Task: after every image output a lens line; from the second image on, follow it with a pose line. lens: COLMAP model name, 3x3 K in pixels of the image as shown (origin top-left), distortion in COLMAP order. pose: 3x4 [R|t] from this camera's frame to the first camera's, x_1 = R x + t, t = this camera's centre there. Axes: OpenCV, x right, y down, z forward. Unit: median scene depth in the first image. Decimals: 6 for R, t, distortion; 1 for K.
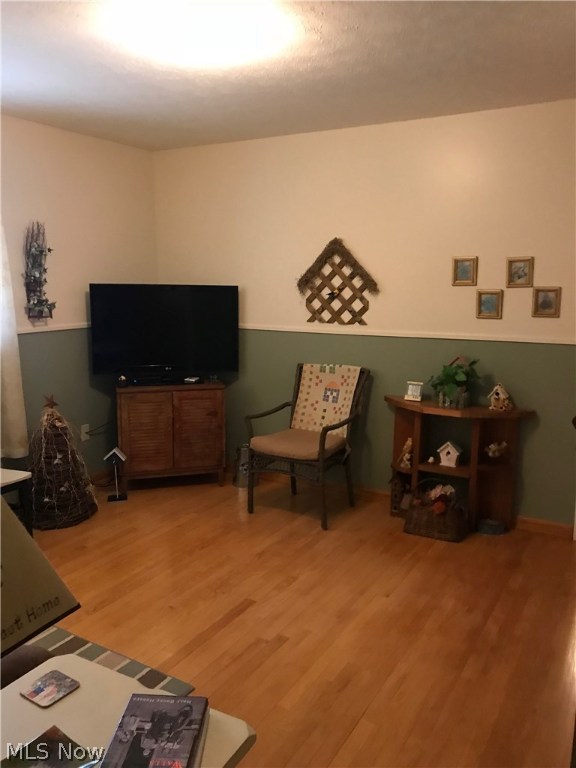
lens RADIAL K [[634.4, 0, 294.0], [0, 634.4, 381.4], [0, 0, 1]] dist [0.033794, -0.019423]
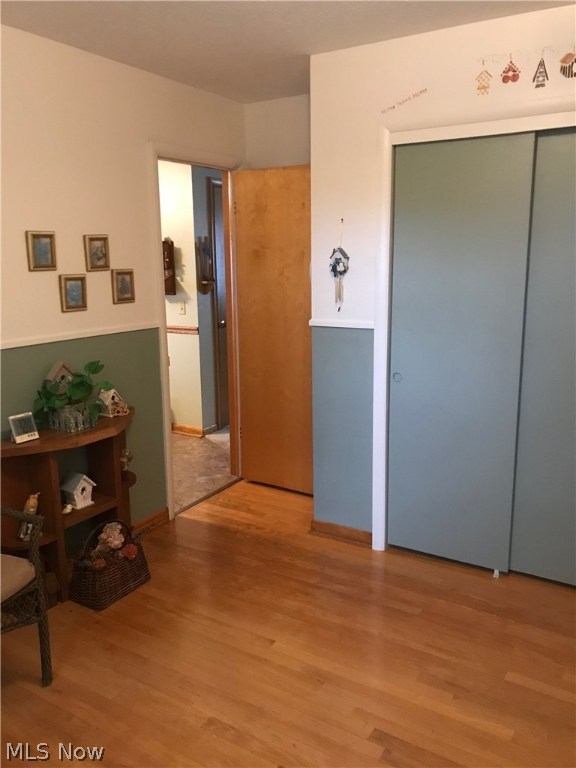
lens RADIAL K [[618.0, 0, 288.0], [0, 618.0, 384.0], [0, 0, 1]] dist [-0.000230, -0.009564]
pose [[0.030762, -0.195453, 0.980230, -0.481579], [0.175566, 0.966504, 0.187206, -0.112385], [-0.983987, 0.166336, 0.064047, 0.728894]]
